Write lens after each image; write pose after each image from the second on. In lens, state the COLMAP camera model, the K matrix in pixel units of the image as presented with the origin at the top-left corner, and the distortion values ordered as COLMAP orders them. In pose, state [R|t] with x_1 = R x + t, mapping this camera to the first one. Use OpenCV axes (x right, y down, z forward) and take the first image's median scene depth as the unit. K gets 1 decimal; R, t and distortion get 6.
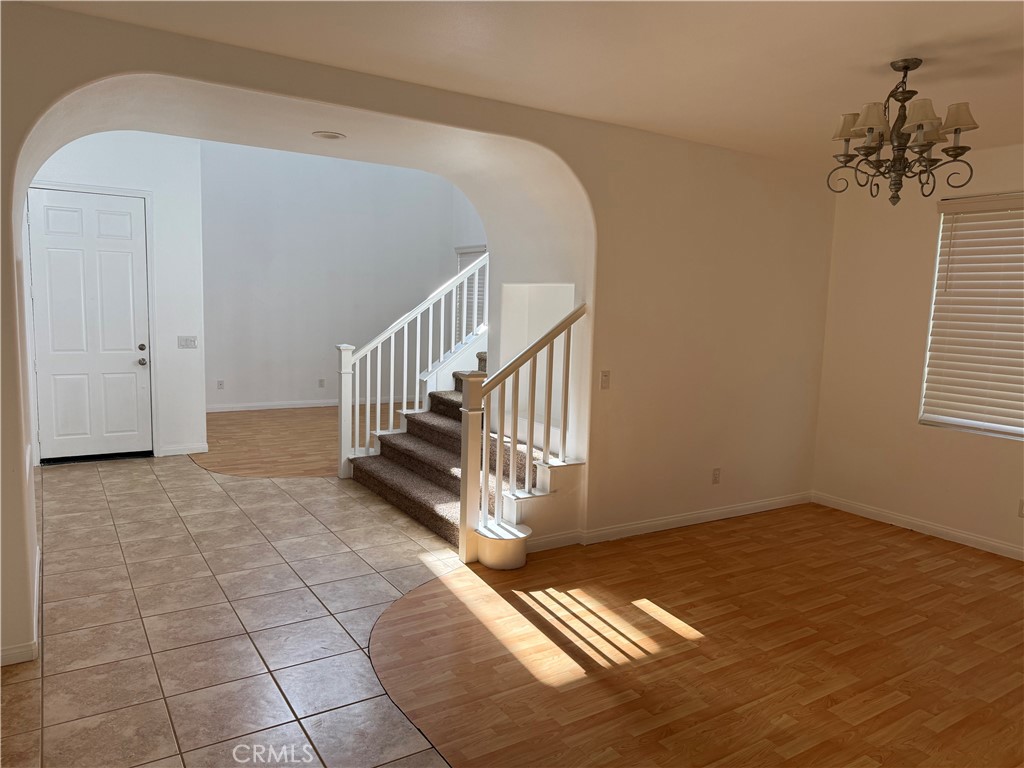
lens RADIAL K [[720.0, 0, 512.0], [0, 720.0, 384.0], [0, 0, 1]] dist [0.104266, -0.136961]
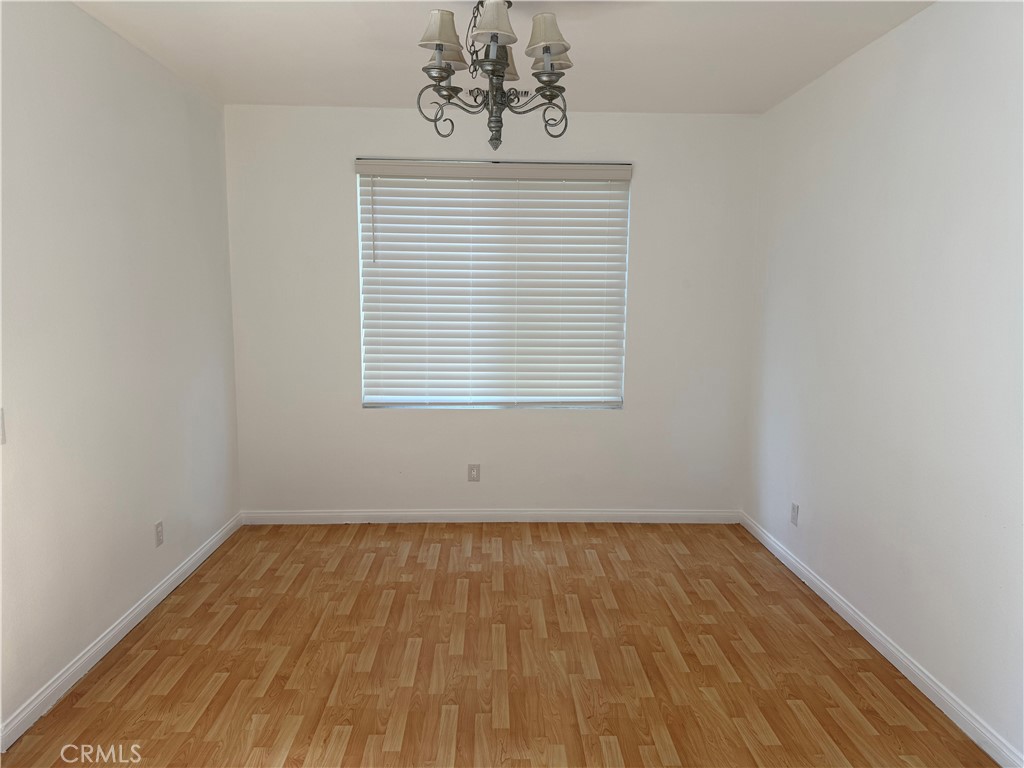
lens RADIAL K [[713.3, 0, 512.0], [0, 713.3, 384.0], [0, 0, 1]] dist [0.168196, -0.339192]
pose [[0.514502, -0.138609, 0.846212, -0.107942], [0.105852, 0.989568, 0.097731, -0.045009], [-0.850931, 0.039290, 0.523807, 0.388067]]
